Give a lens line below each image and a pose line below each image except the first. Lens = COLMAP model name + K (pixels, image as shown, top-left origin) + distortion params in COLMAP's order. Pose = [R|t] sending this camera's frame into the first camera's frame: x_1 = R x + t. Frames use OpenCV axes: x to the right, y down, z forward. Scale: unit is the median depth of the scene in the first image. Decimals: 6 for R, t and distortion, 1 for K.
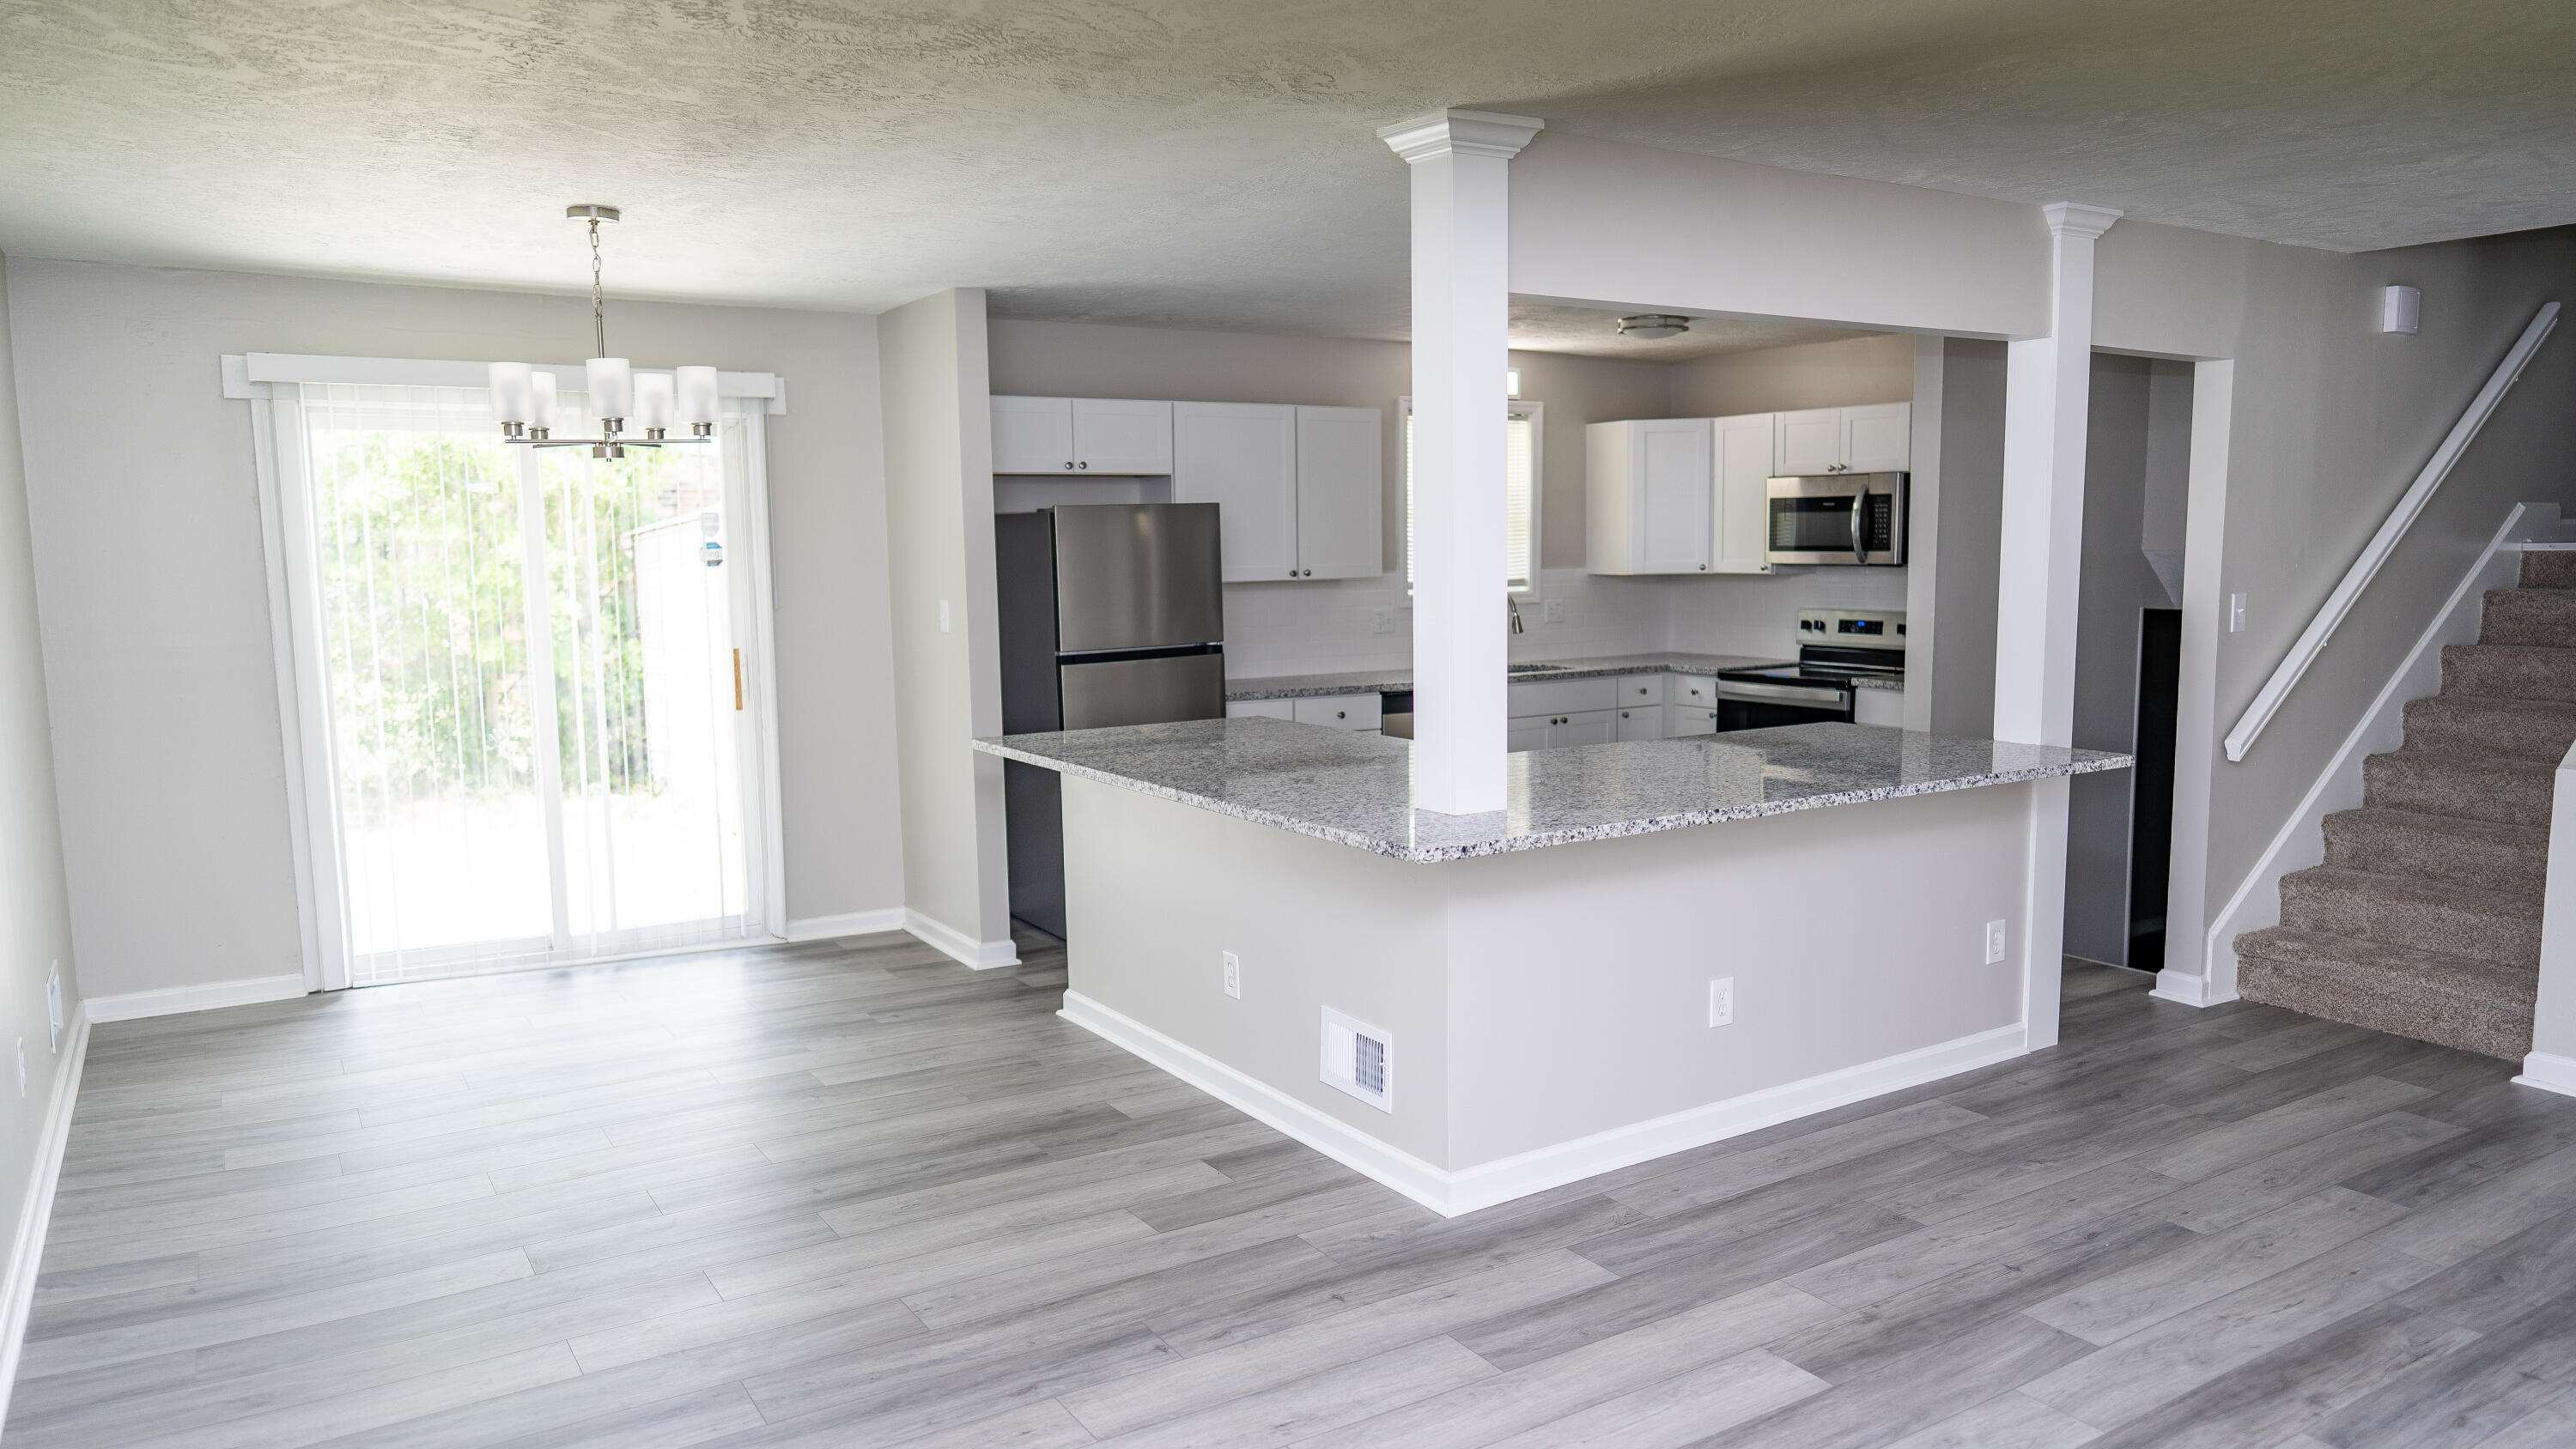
lens RADIAL K [[1710.6, 0, 1293.8], [0, 1710.6, 728.3], [0, 0, 1]] dist [-0.002538, 0.005314]
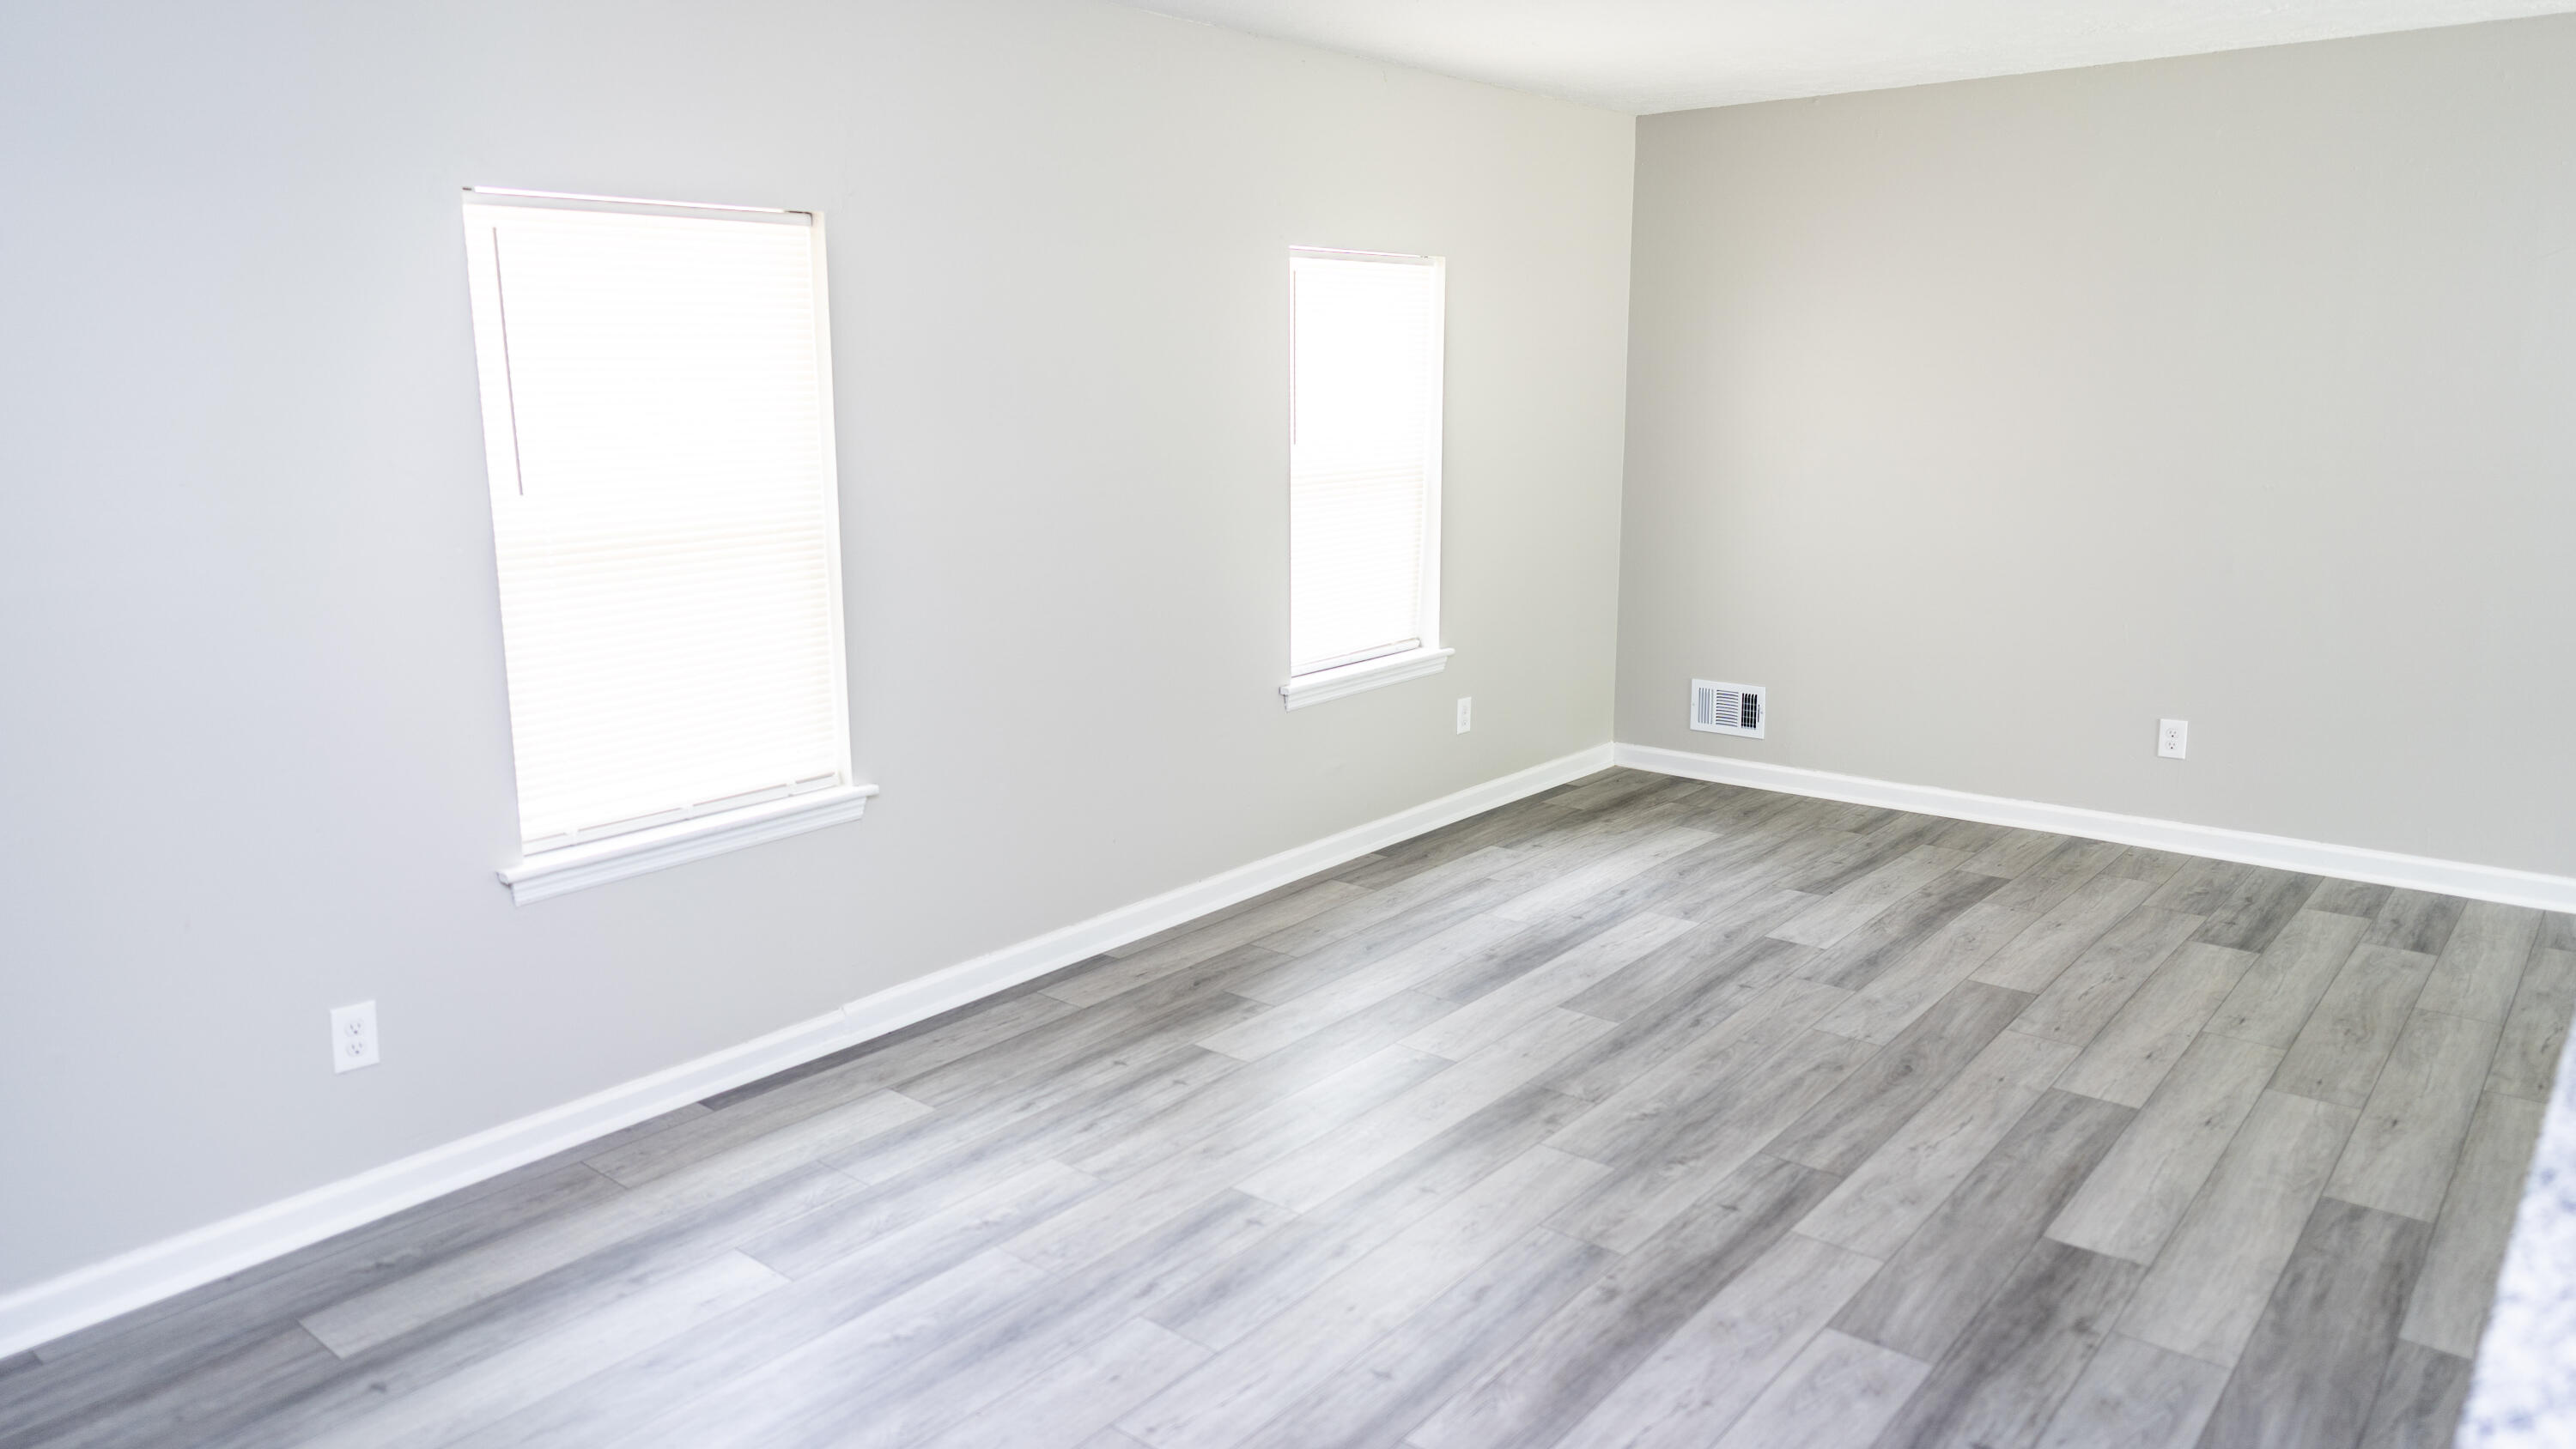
lens RADIAL K [[1710.6, 0, 1287.3], [0, 1710.6, 724.8], [0, 0, 1]] dist [-0.002538, 0.005314]
pose [[-0.951587, 0.079524, -0.296915, 0.712801], [-0.018291, 0.949593, 0.312953, -0.141696], [0.306836, 0.303233, -0.902165, 1.186337]]
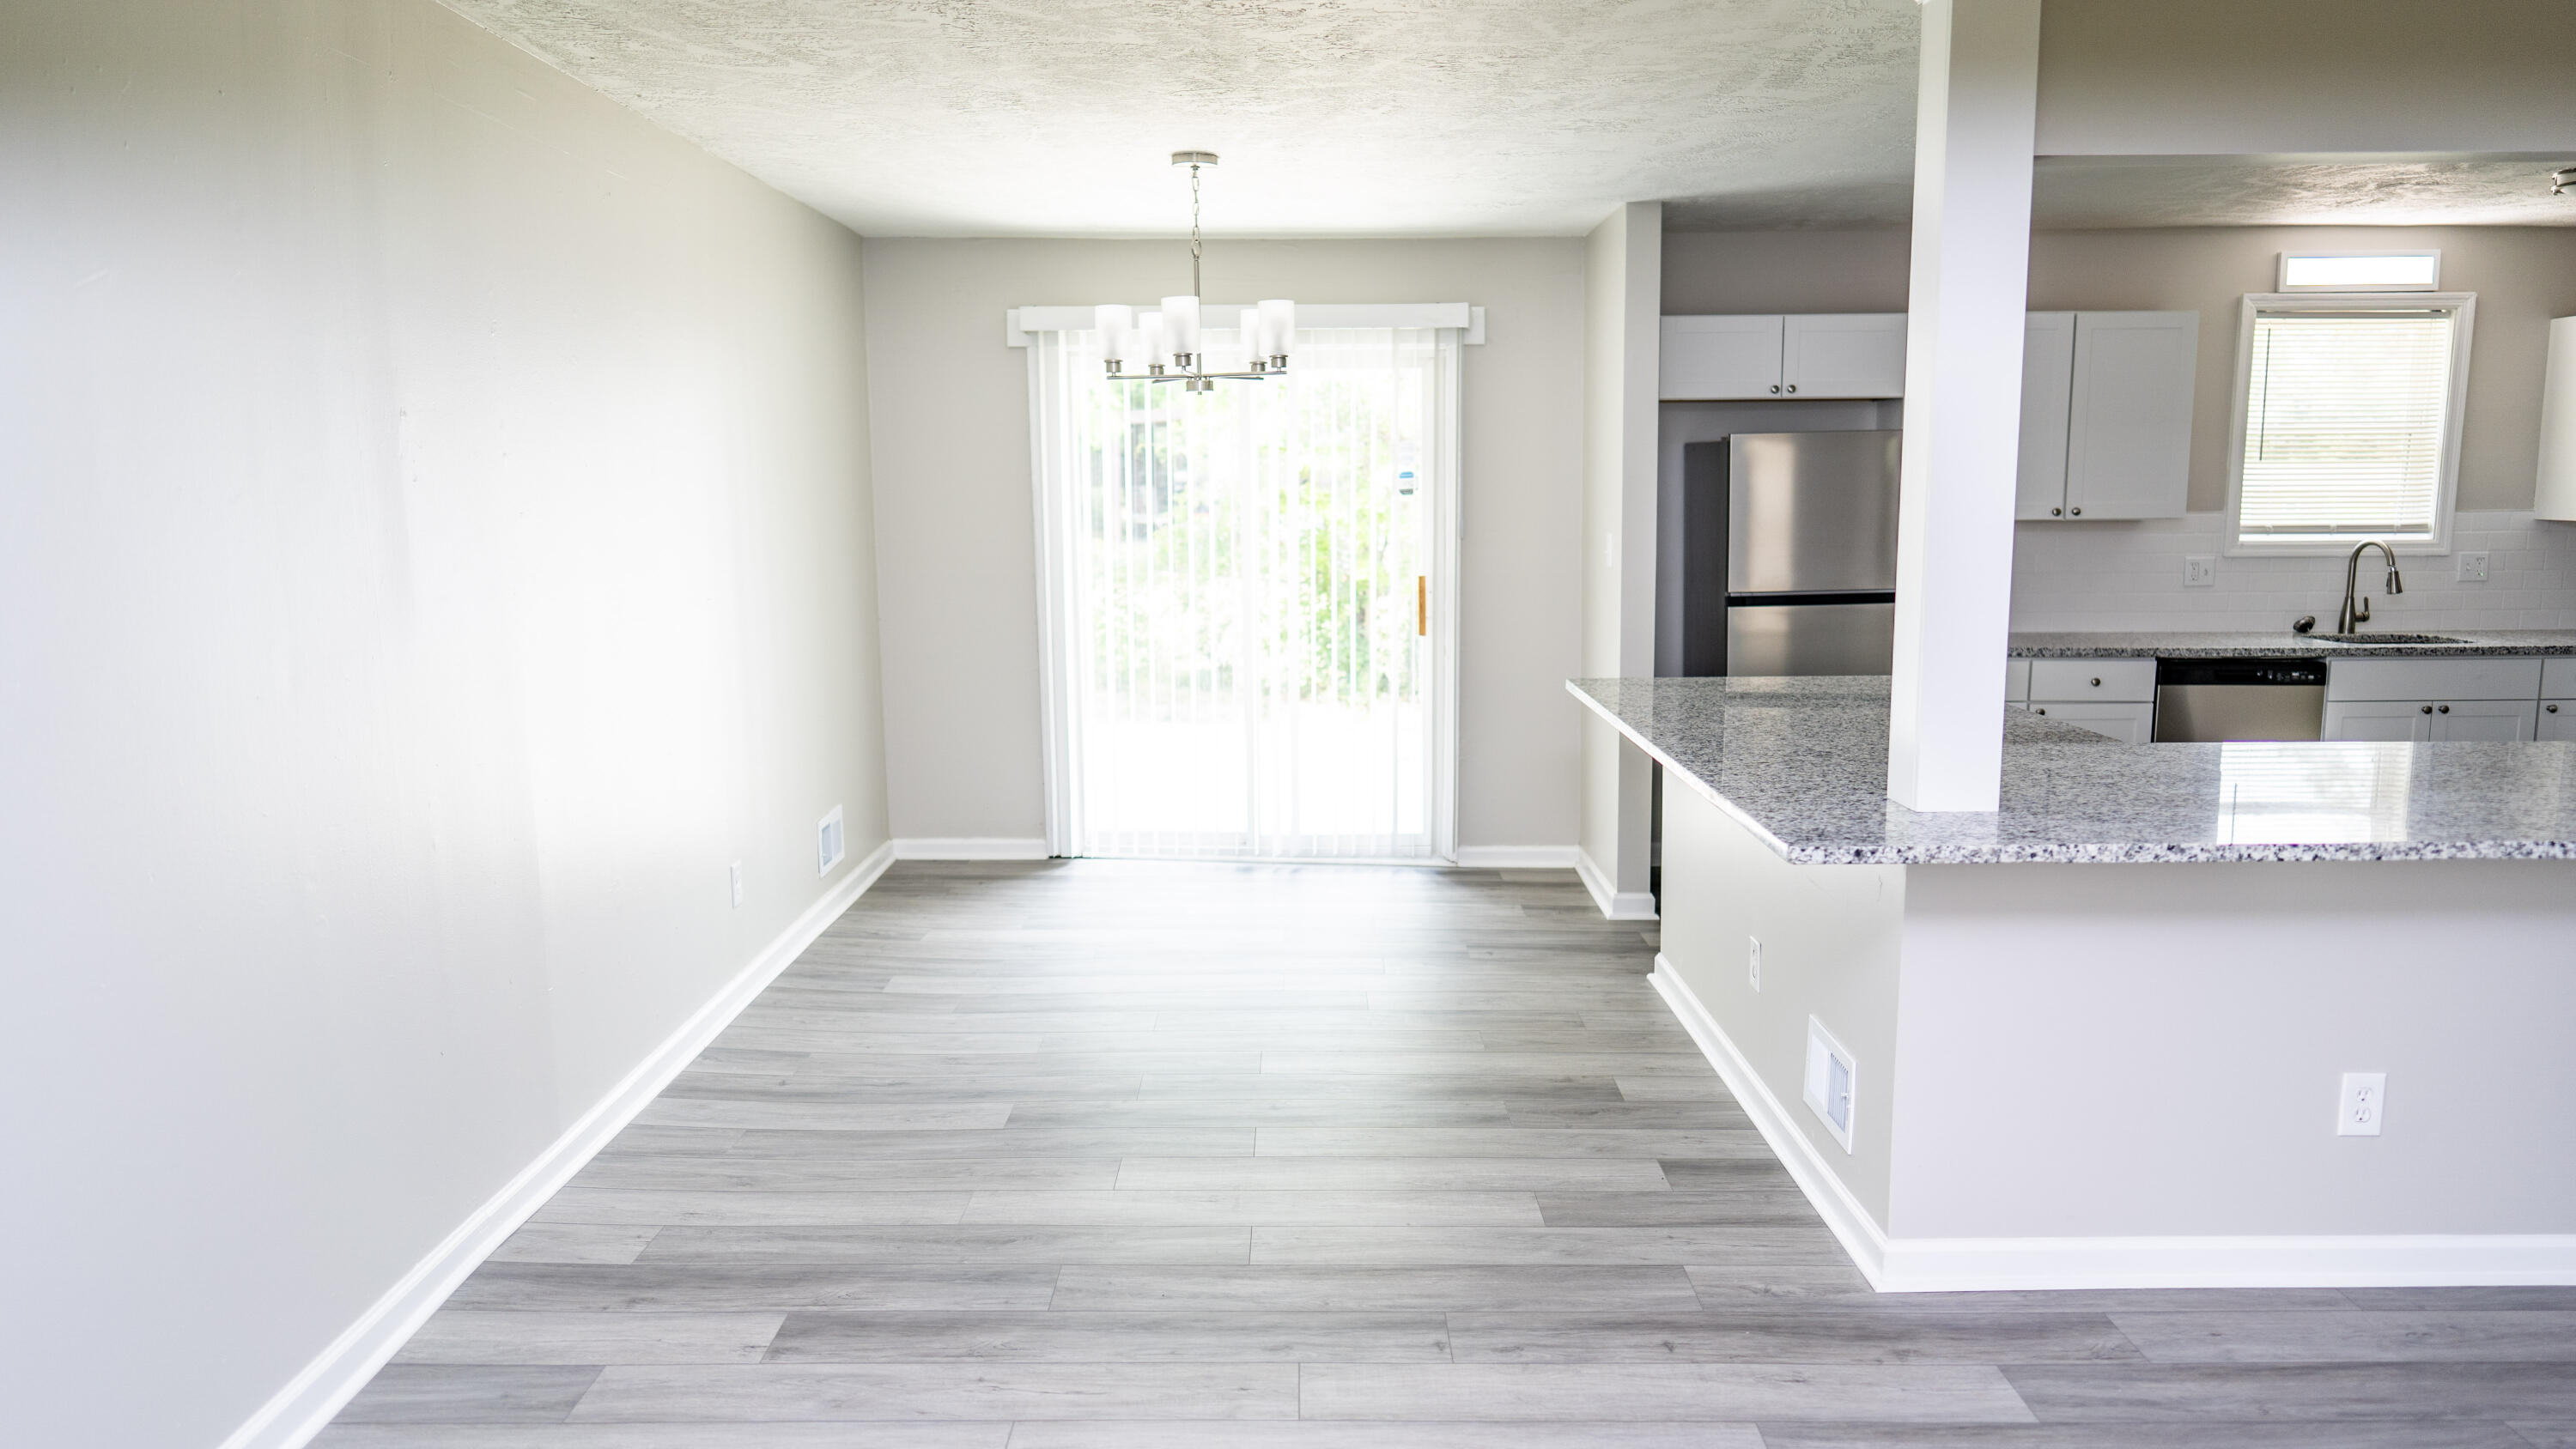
lens RADIAL K [[1710.6, 0, 1284.8], [0, 1710.6, 728.7], [0, 0, 1]] dist [-0.002538, 0.005314]
pose [[0.842938, 0.084402, -0.531349, 0.231428], [-0.063025, 0.996309, 0.058275, -0.014510], [0.534307, -0.015634, 0.845146, 0.128319]]
